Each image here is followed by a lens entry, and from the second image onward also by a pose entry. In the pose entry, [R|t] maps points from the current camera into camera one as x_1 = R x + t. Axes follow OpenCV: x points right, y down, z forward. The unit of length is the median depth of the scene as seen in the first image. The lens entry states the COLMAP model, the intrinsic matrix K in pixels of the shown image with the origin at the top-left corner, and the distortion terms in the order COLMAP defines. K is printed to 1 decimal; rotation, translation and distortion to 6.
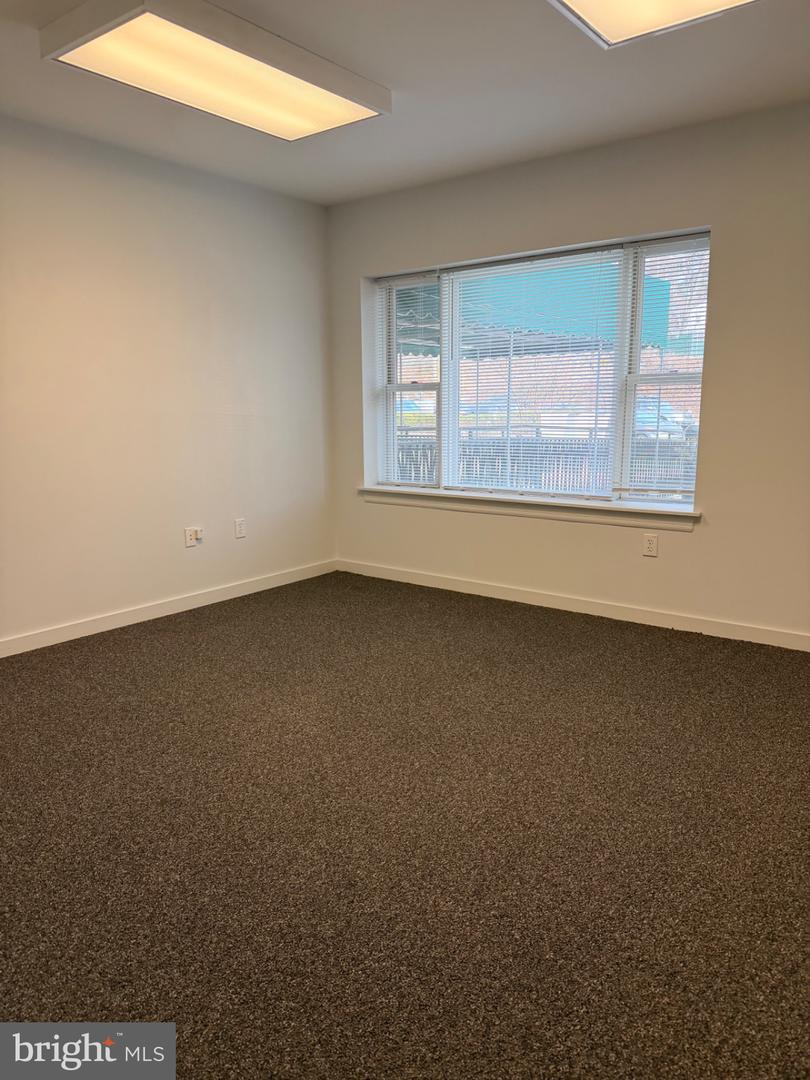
lens RADIAL K [[757.6, 0, 404.7], [0, 757.6, 543.9], [0, 0, 1]] dist [0.100242, -0.120996]
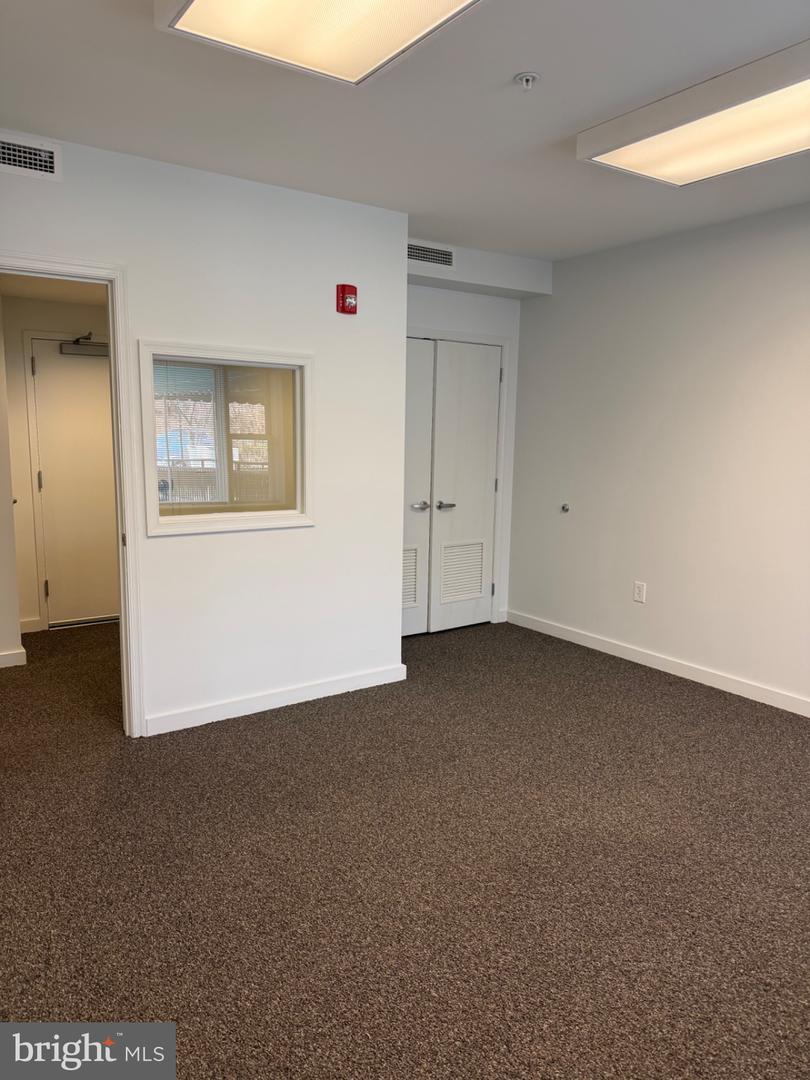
lens RADIAL K [[757.6, 0, 404.7], [0, 757.6, 543.9], [0, 0, 1]] dist [0.100242, -0.120996]
pose [[-0.311797, 0.145120, -0.939001, 0.909945], [-0.178905, 0.961624, 0.208022, -0.295390], [0.933154, 0.232852, -0.273869, 1.123956]]
